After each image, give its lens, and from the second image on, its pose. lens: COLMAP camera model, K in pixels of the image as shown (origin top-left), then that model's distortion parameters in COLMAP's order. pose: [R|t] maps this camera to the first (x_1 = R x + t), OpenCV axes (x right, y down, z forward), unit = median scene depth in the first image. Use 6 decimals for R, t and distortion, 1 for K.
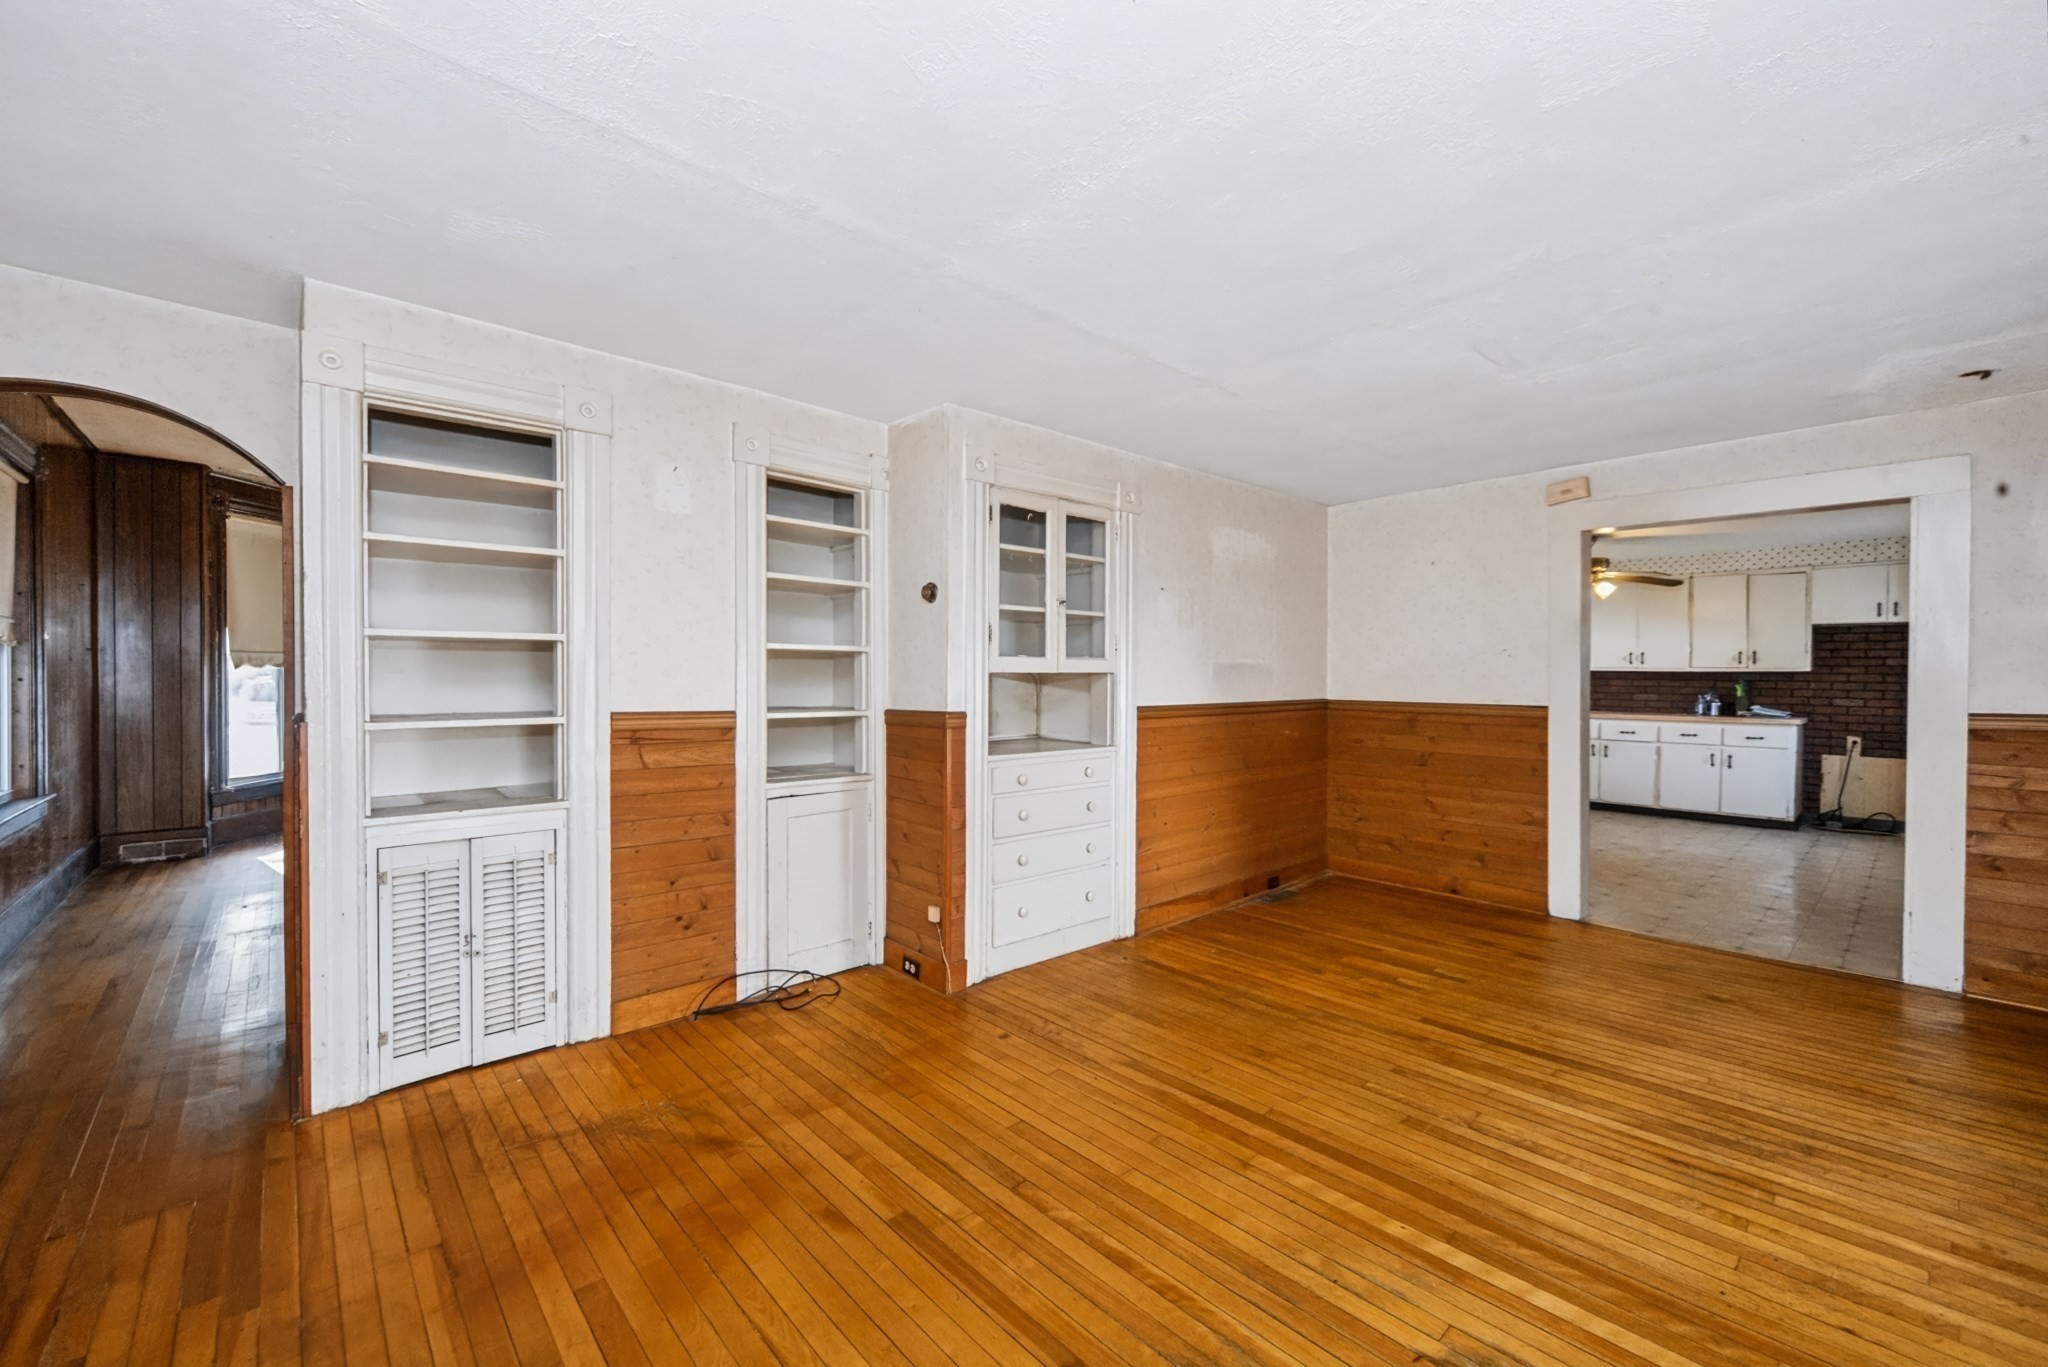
lens RADIAL K [[813.3, 0, 1024.0], [0, 813.3, 683.5], [0, 0, 1]] dist [0.000064, -0.000070]
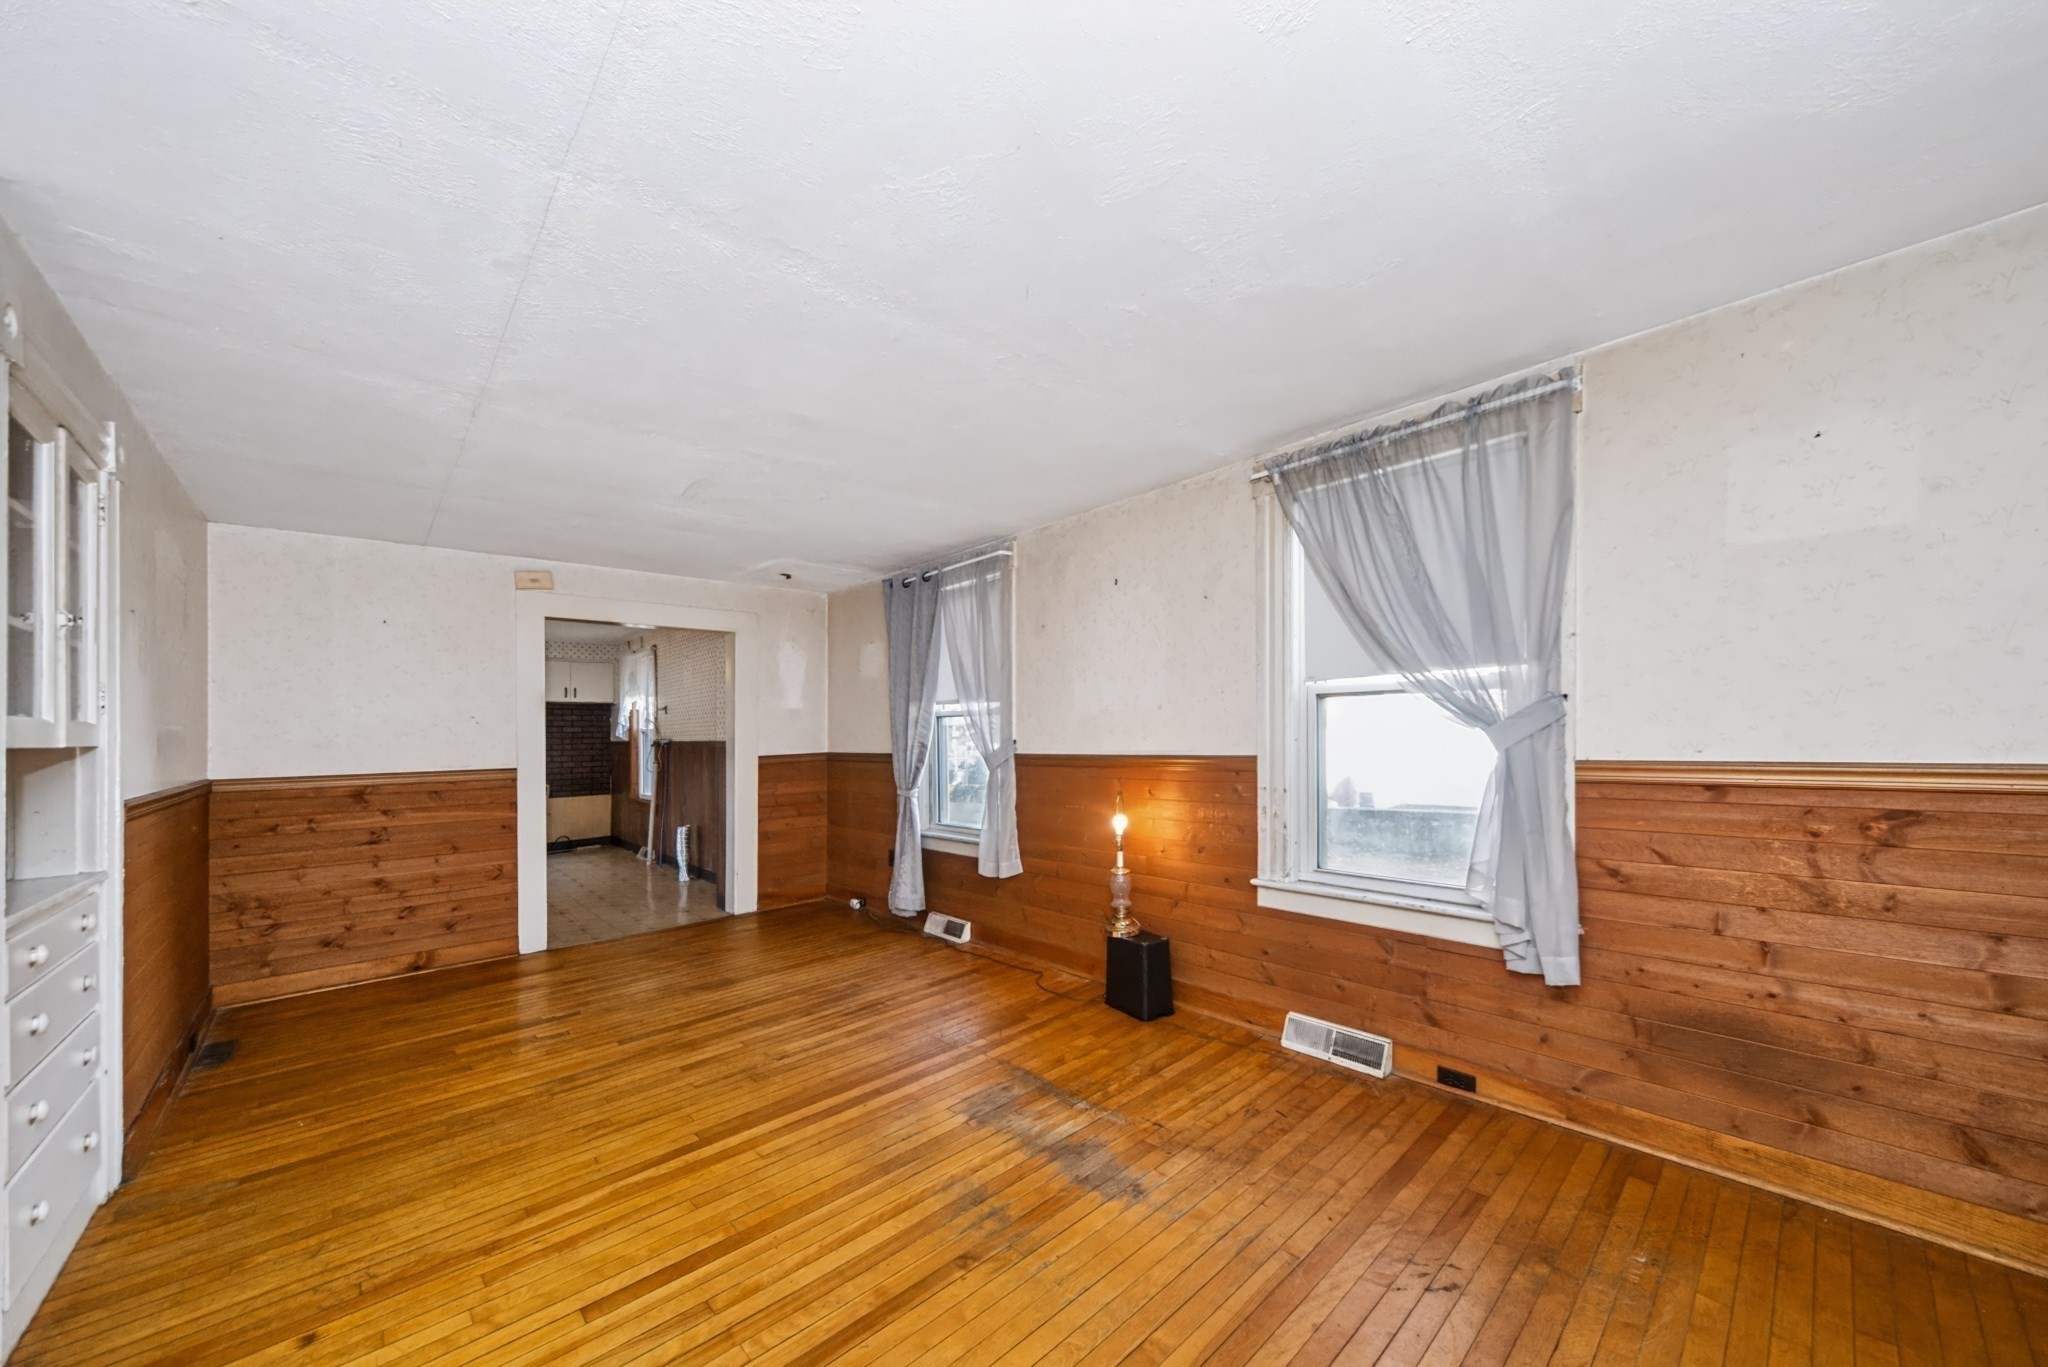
lens RADIAL K [[754.7, 0, 1033.0], [0, 754.7, 722.2], [0, 0, 1]] dist [-0.000193, 0.000003]
pose [[-0.010452, 0.004909, 0.999933, -0.544126], [0.032982, 0.999446, -0.004562, -0.008332], [-0.999401, 0.032932, -0.010608, 0.406200]]
